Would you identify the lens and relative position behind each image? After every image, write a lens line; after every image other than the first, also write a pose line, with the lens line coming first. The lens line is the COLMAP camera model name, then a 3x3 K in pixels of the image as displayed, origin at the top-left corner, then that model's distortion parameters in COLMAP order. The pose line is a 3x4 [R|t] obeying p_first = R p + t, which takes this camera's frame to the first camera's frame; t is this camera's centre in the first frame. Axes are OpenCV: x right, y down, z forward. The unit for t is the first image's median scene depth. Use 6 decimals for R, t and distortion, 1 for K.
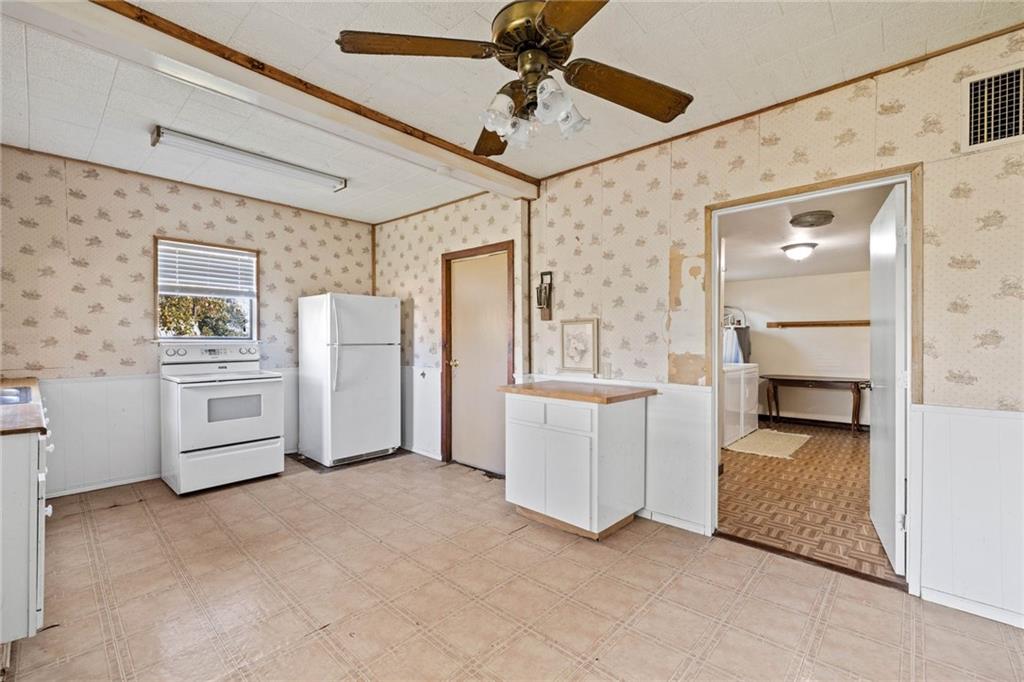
lens RADIAL K [[431.7, 0, 511.9], [0, 431.7, 346.4], [0, 0, 1]] dist [-0.004017, -0.000243]
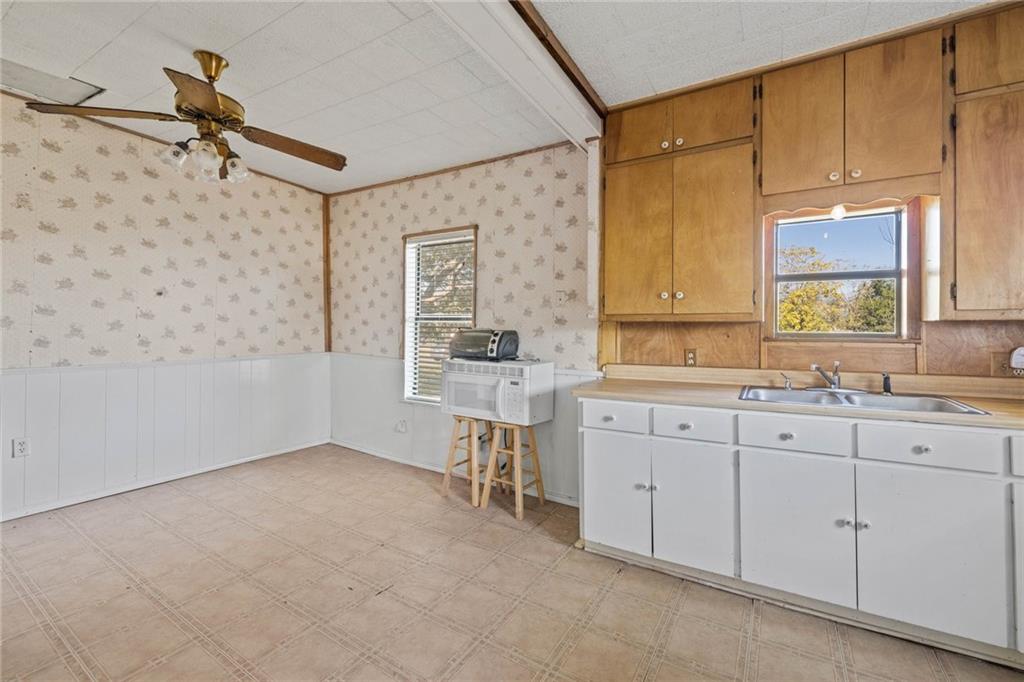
lens RADIAL K [[431.7, 0, 506.6], [0, 431.7, 333.1], [0, 0, 1]] dist [-0.004017, -0.000243]
pose [[-0.984873, -0.016348, -0.172506, -0.283101], [-0.018941, 0.999731, 0.013393, -0.006072], [0.172240, 0.016458, -0.984917, 1.076705]]
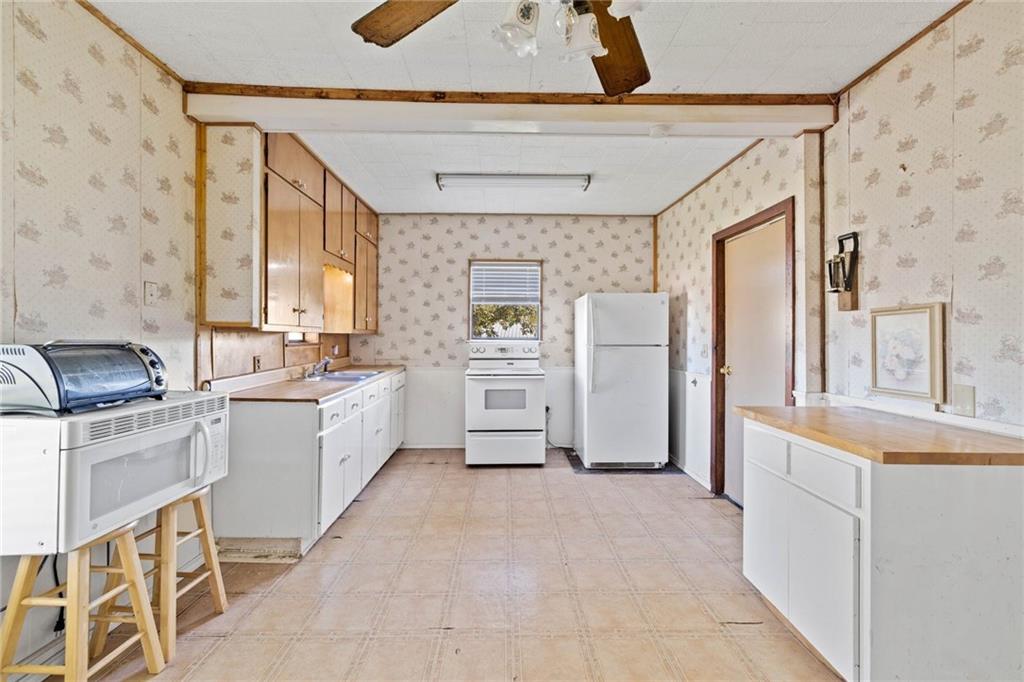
lens RADIAL K [[431.7, 0, 510.7], [0, 431.7, 339.7], [0, 0, 1]] dist [-0.004017, -0.000243]
pose [[0.686463, 0.001468, -0.727163, 0.199597], [-0.013230, 0.999858, -0.010471, -0.004487], [0.727044, 0.016808, 0.686385, 0.210338]]
